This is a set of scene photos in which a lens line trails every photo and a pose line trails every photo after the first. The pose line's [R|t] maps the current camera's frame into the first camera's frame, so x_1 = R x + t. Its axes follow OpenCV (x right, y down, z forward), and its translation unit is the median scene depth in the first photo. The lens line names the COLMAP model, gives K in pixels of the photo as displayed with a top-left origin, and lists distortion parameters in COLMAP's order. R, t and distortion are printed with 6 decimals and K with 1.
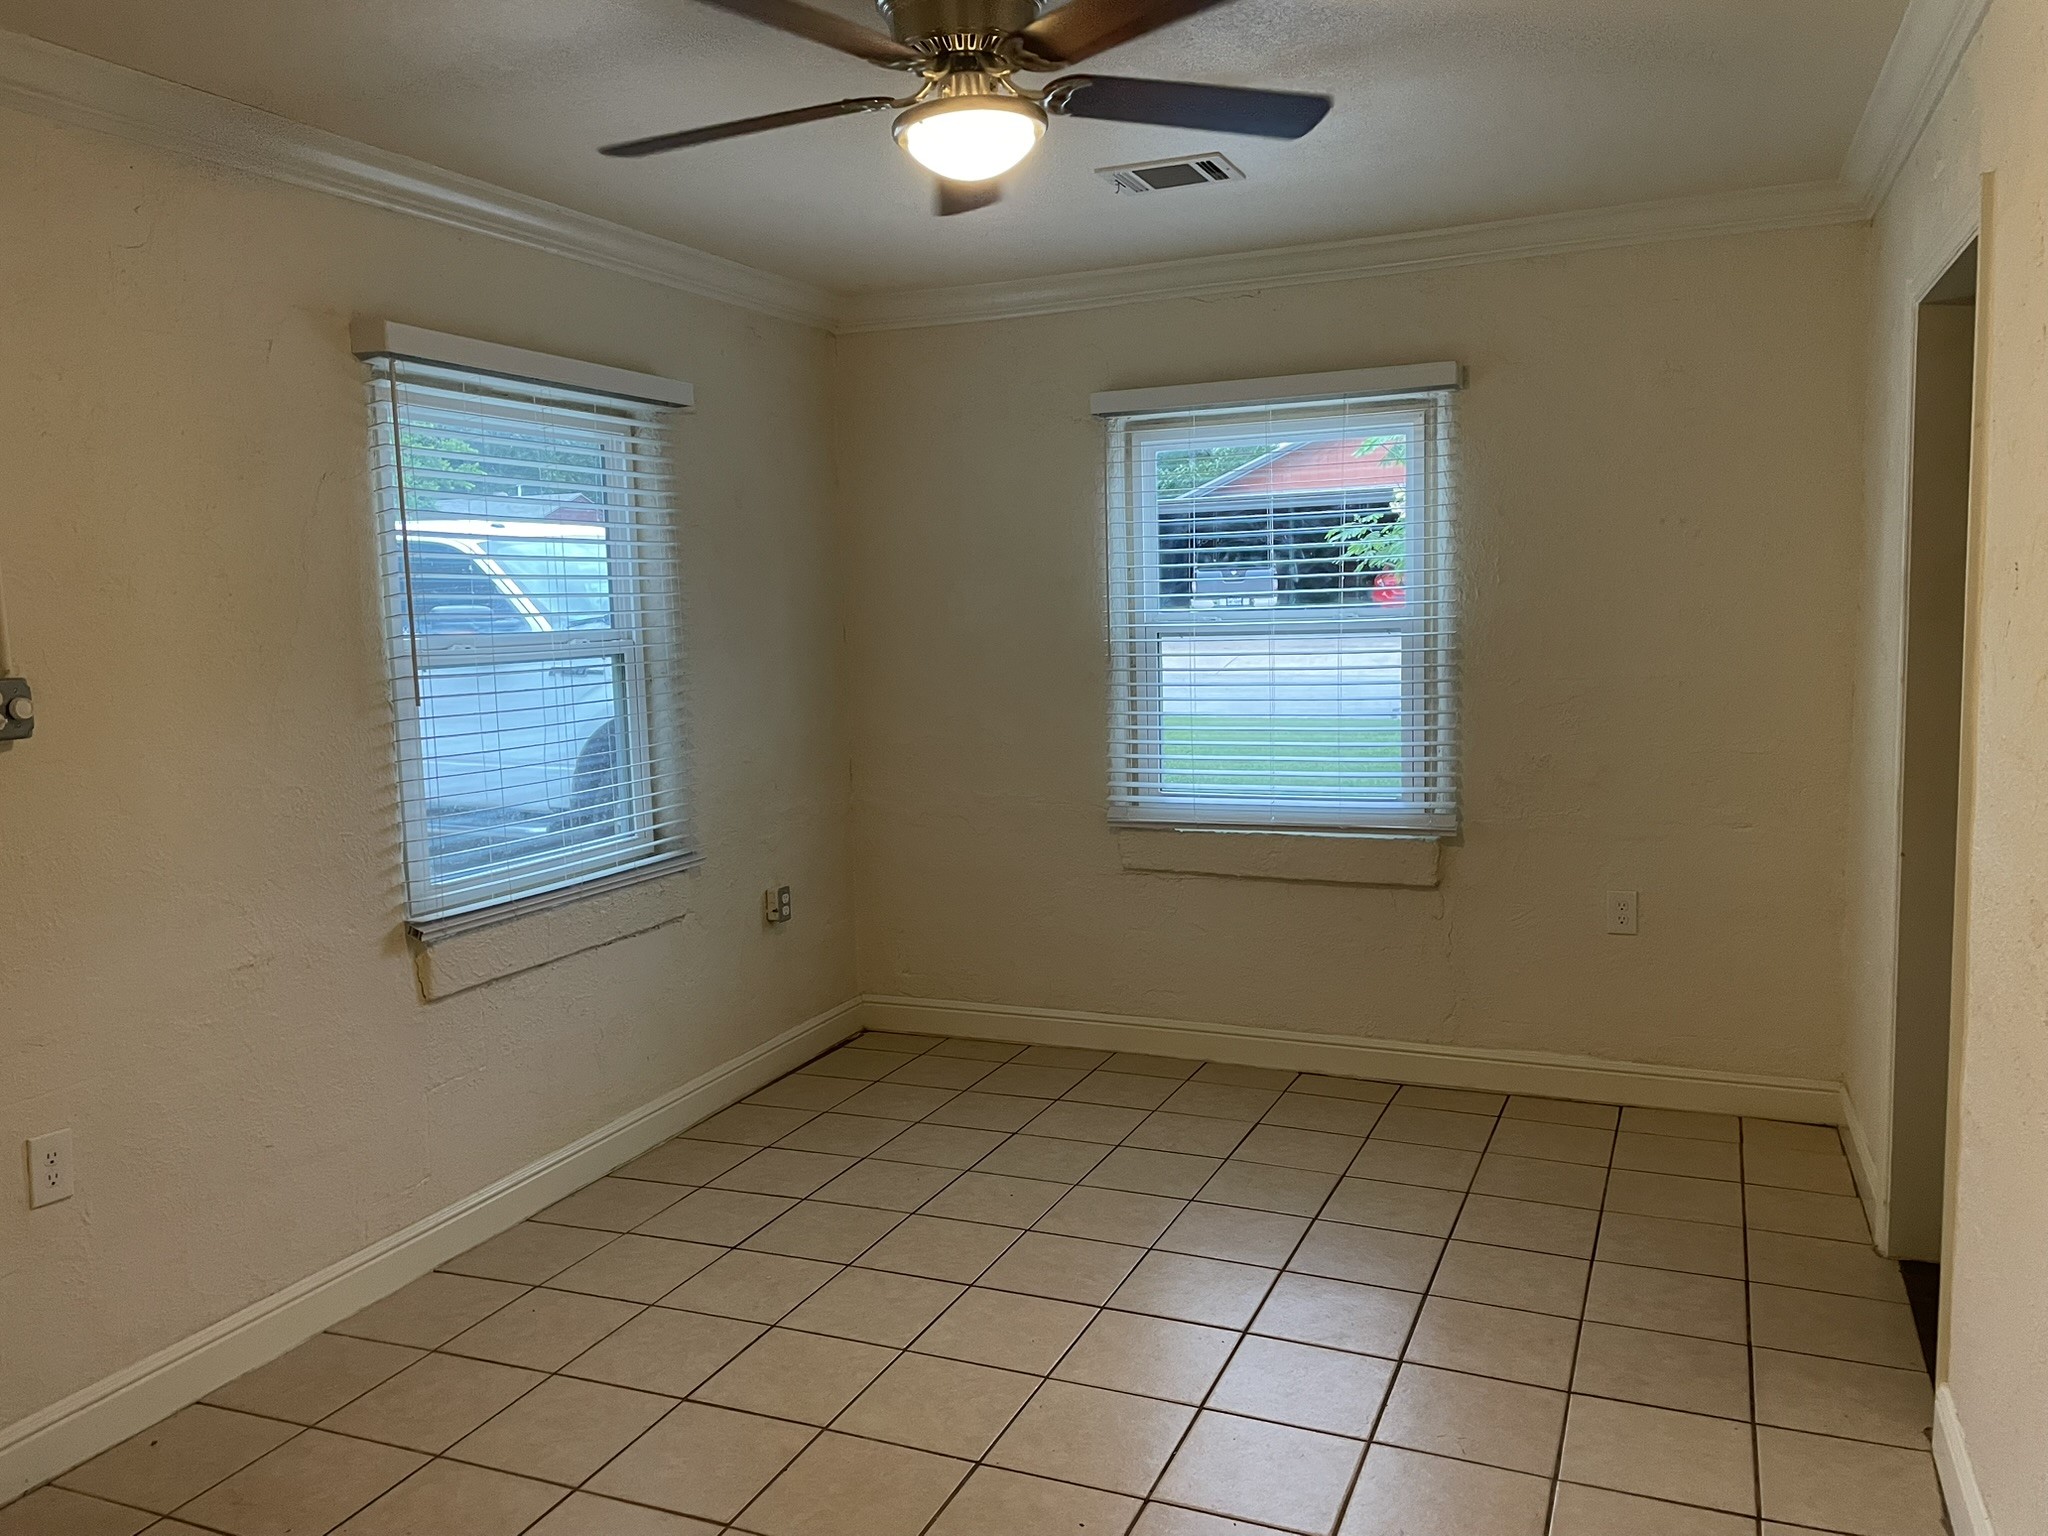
lens RADIAL K [[1553.8, 0, 1028.5], [0, 1553.8, 760.5], [0, 0, 1]] dist [0.085317, -0.109050]
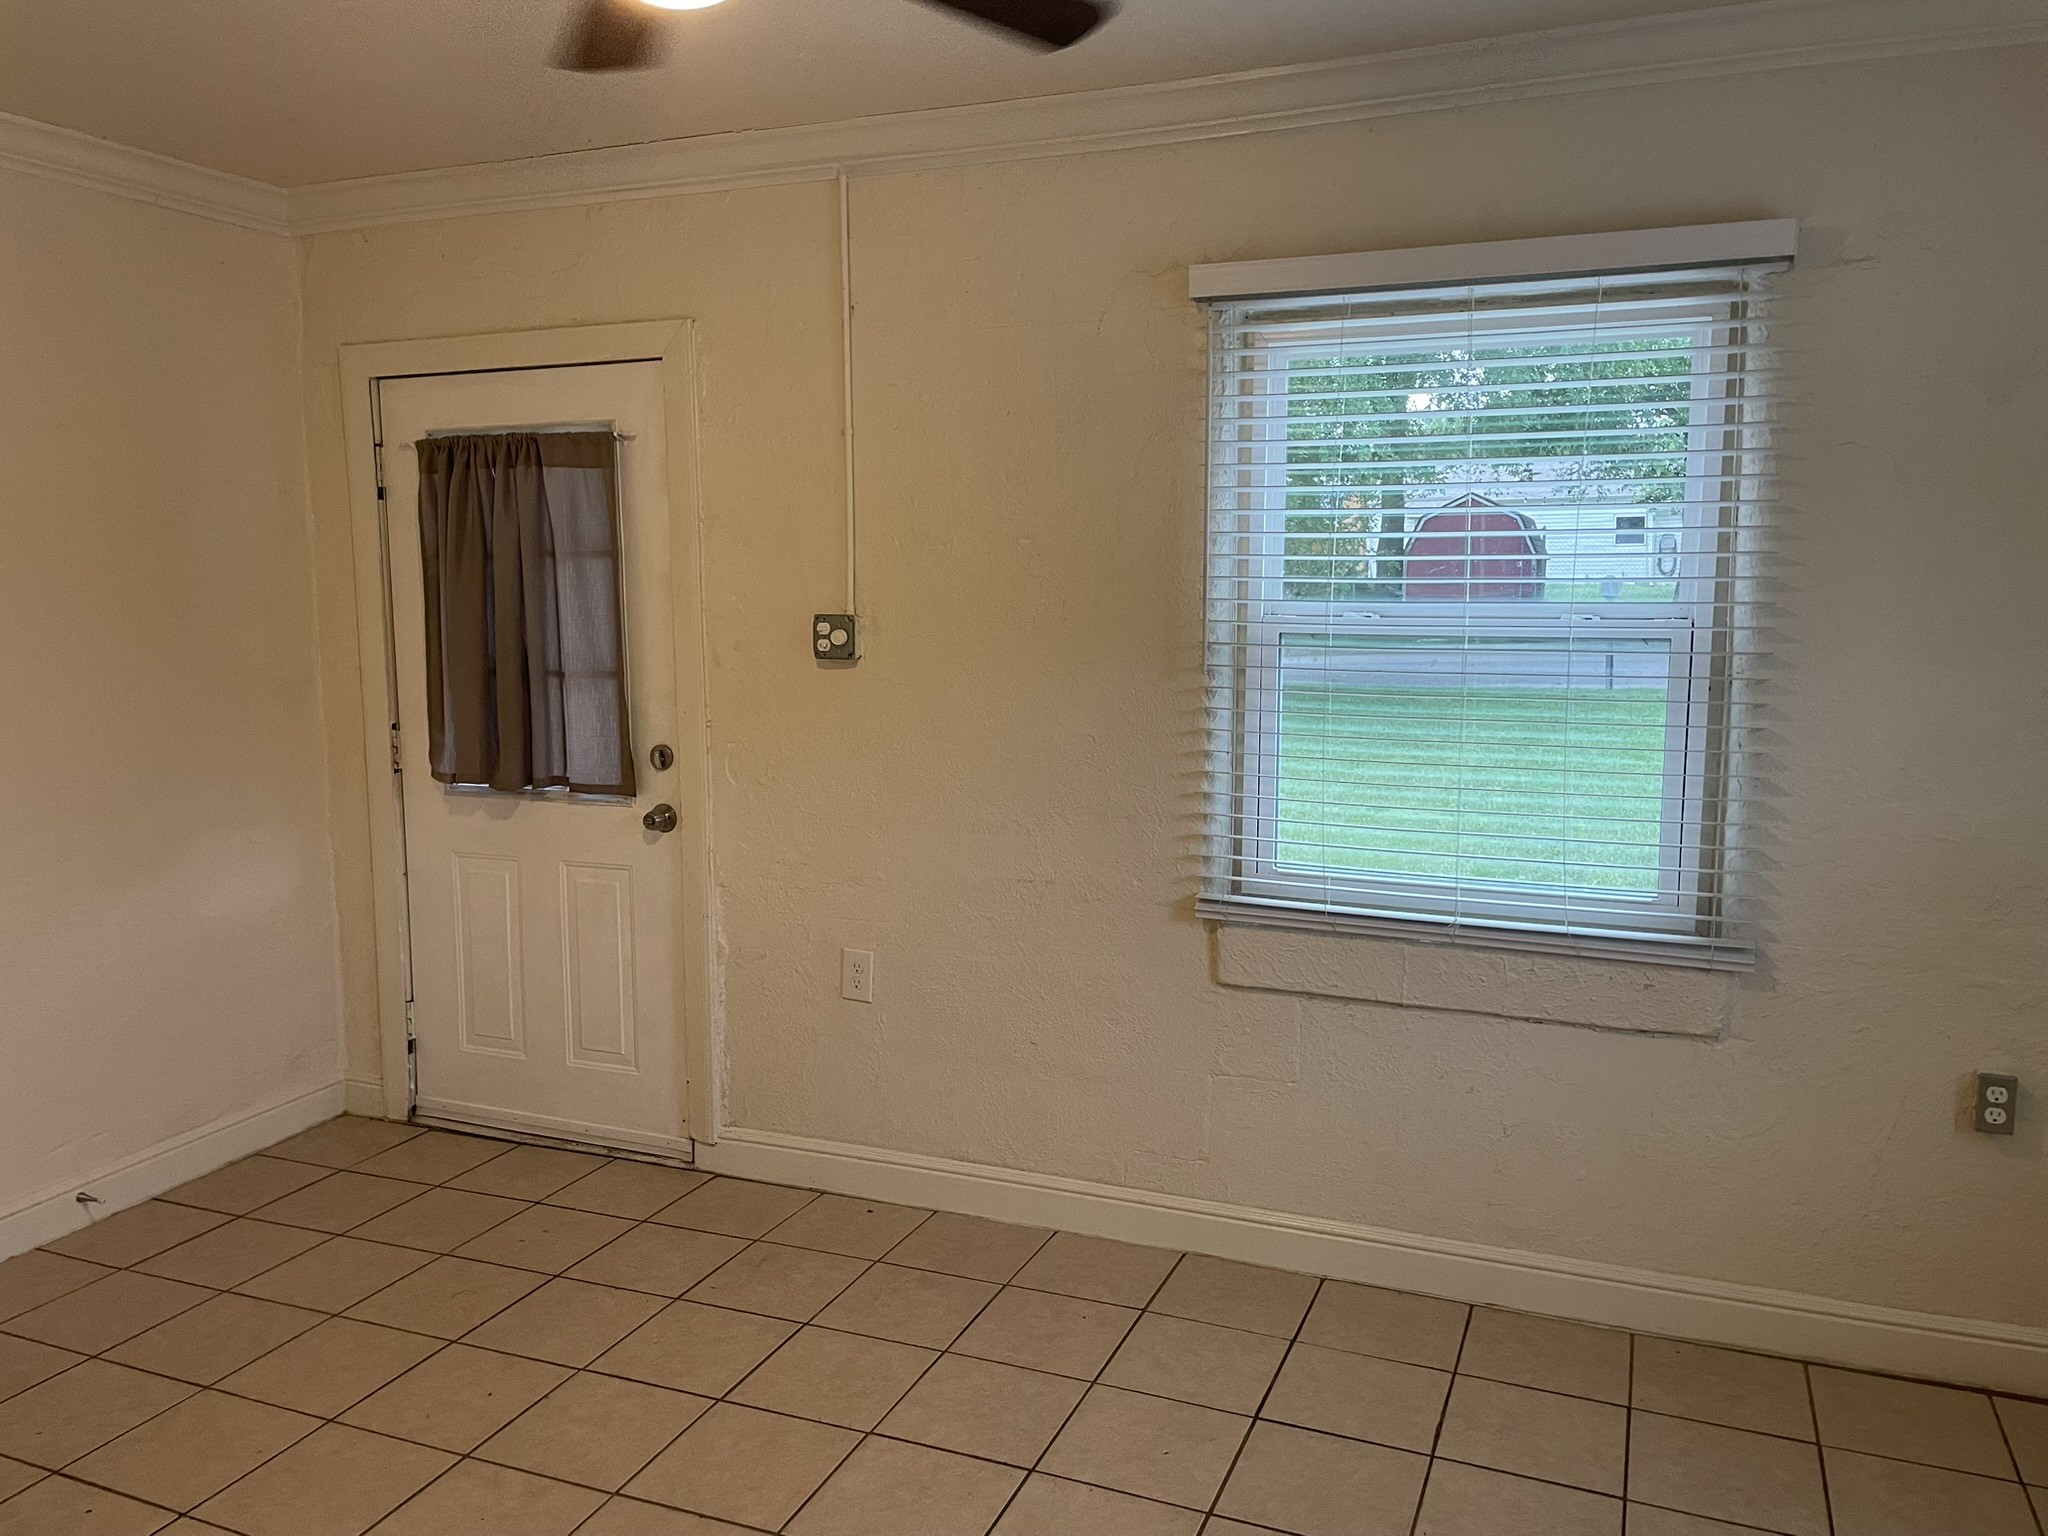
lens RADIAL K [[1553.8, 0, 1028.9], [0, 1553.8, 753.2], [0, 0, 1]] dist [0.085317, -0.109050]
pose [[0.019254, 0.152303, -0.988146, 0.259848], [-0.106514, 0.983017, 0.149437, -0.055473], [0.994125, 0.102374, 0.035149, 0.413628]]
